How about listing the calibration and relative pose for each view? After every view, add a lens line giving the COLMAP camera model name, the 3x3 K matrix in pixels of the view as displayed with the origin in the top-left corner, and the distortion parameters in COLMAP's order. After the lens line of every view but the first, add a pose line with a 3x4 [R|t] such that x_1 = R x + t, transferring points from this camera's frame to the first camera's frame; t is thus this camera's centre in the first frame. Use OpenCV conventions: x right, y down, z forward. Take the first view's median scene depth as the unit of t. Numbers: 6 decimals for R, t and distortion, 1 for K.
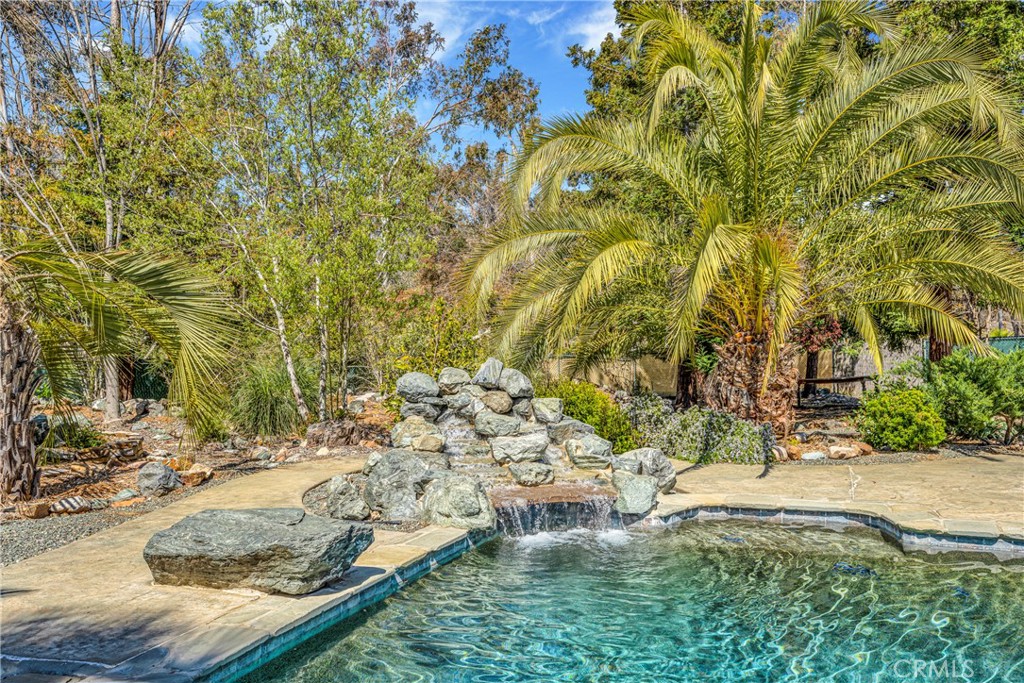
lens RADIAL K [[800.2, 0, 512.0], [0, 800.2, 341.5], [0, 0, 1]] dist [0.006032, 0.002614]
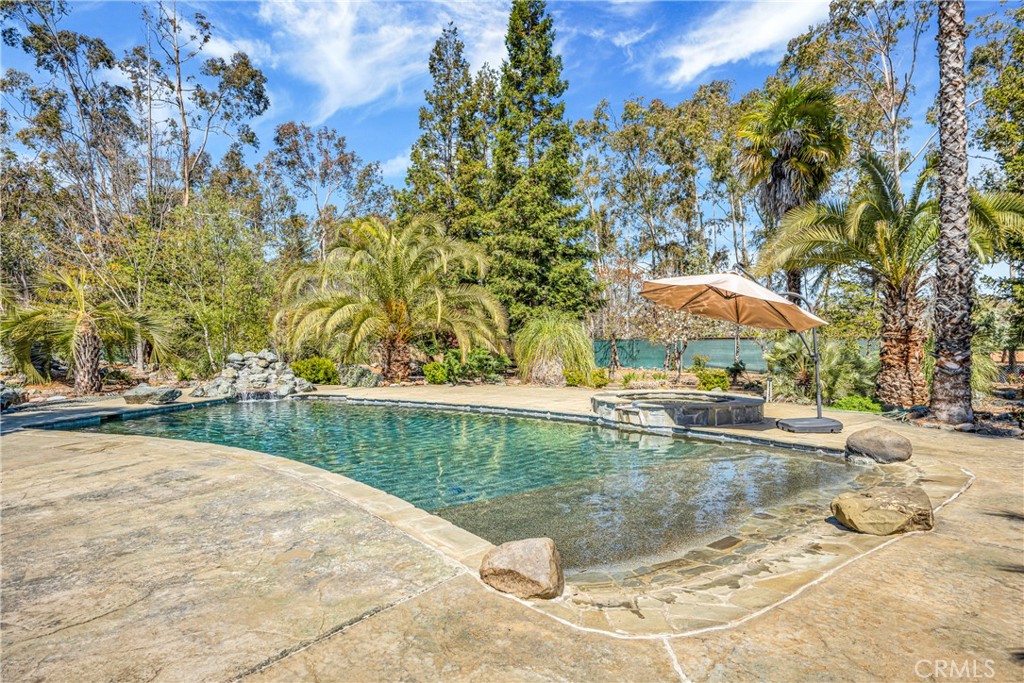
lens RADIAL K [[581.0, 0, 526.1], [0, 581.0, 341.1], [0, 0, 1]] dist [-0.001611, -0.000219]
pose [[0.997150, 0.016062, 0.073716, 0.794665], [-0.017296, 0.999720, 0.016128, -0.059498], [-0.073436, -0.017357, 0.997149, -1.223572]]
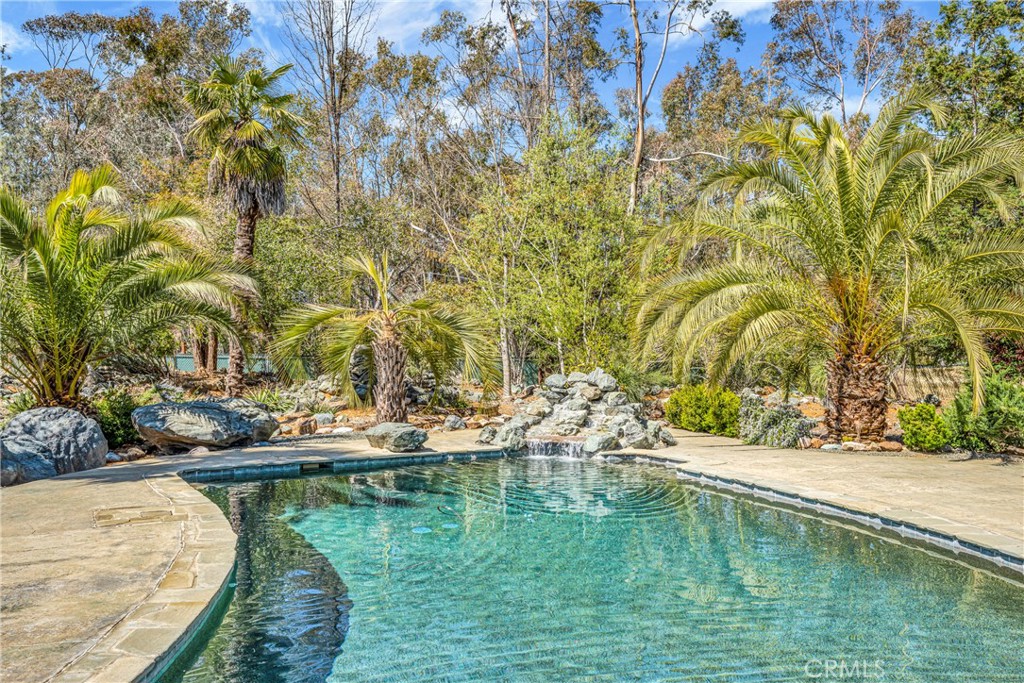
lens RADIAL K [[930.0, 0, 512.0], [0, 930.0, 341.5], [0, 0, 1]] dist [0.005861, -0.002605]
pose [[0.756640, 0.016043, -0.653635, 1.158343], [-0.008617, 0.999857, 0.014565, -0.063278], [0.653775, -0.005388, 0.756670, -0.636722]]
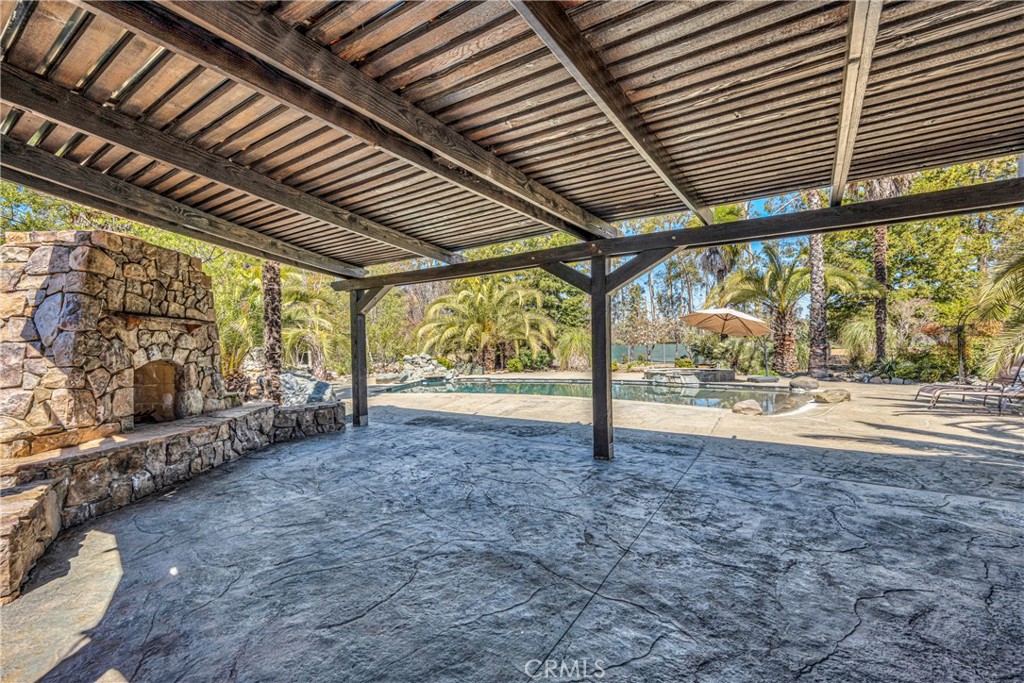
lens RADIAL K [[441.6, 0, 512.0], [0, 441.6, 341.5], [0, 0, 1]] dist [0.000640, 0.000016]
pose [[0.979909, 0.001825, 0.199438, -0.032105], [-0.001150, 0.999993, -0.003500, -0.035296], [-0.199443, 0.003201, 0.979904, -1.779597]]
